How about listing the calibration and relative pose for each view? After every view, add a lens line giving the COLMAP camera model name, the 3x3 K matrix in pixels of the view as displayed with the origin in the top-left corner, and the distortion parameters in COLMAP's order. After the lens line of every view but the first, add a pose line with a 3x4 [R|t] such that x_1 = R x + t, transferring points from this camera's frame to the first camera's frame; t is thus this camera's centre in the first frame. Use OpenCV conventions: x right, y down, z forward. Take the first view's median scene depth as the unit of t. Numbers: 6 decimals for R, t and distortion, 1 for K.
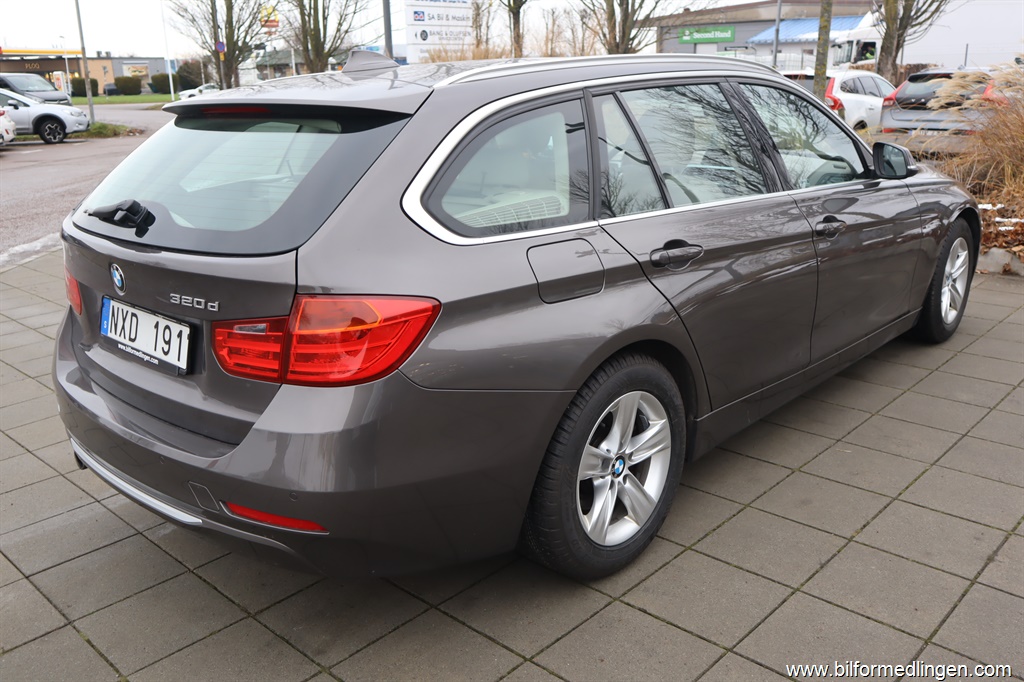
lens RADIAL K [[869.8, 0, 512.0], [0, 869.8, 341.0], [0, 0, 1]] dist [-0.039675, 0.007896]
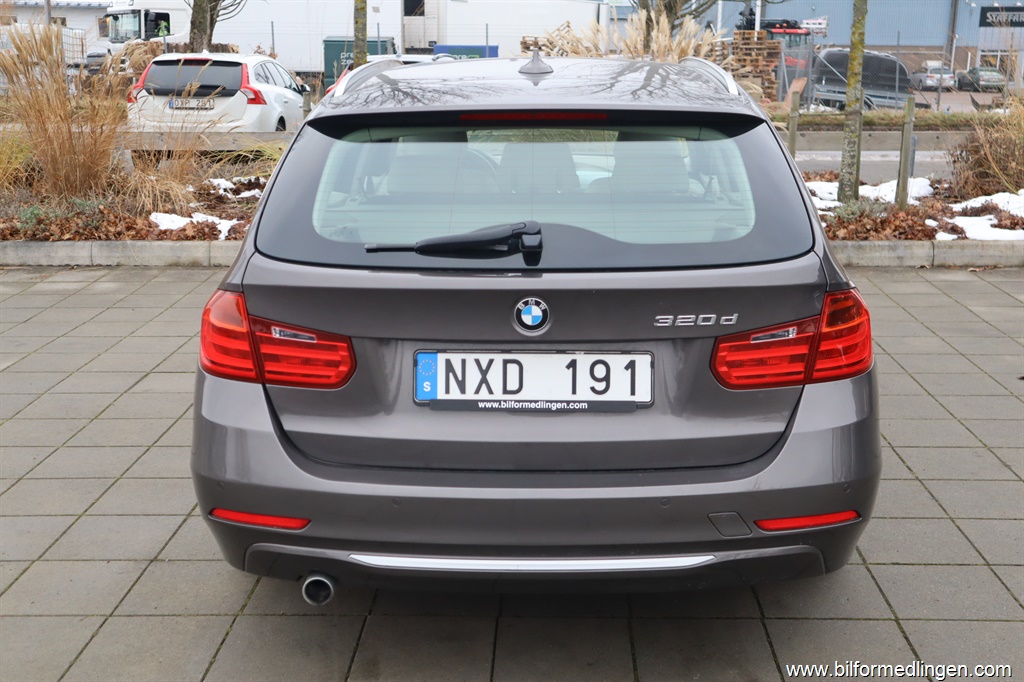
lens RADIAL K [[1196.5, 0, 512.0], [0, 1196.5, 341.0], [0, 0, 1]] dist [-0.026054, 0.478974]
pose [[0.745644, -0.129727, 0.653595, -1.008014], [0.171374, 0.985206, 0.000037, -0.042023], [-0.643931, 0.111982, 0.756844, 0.113197]]
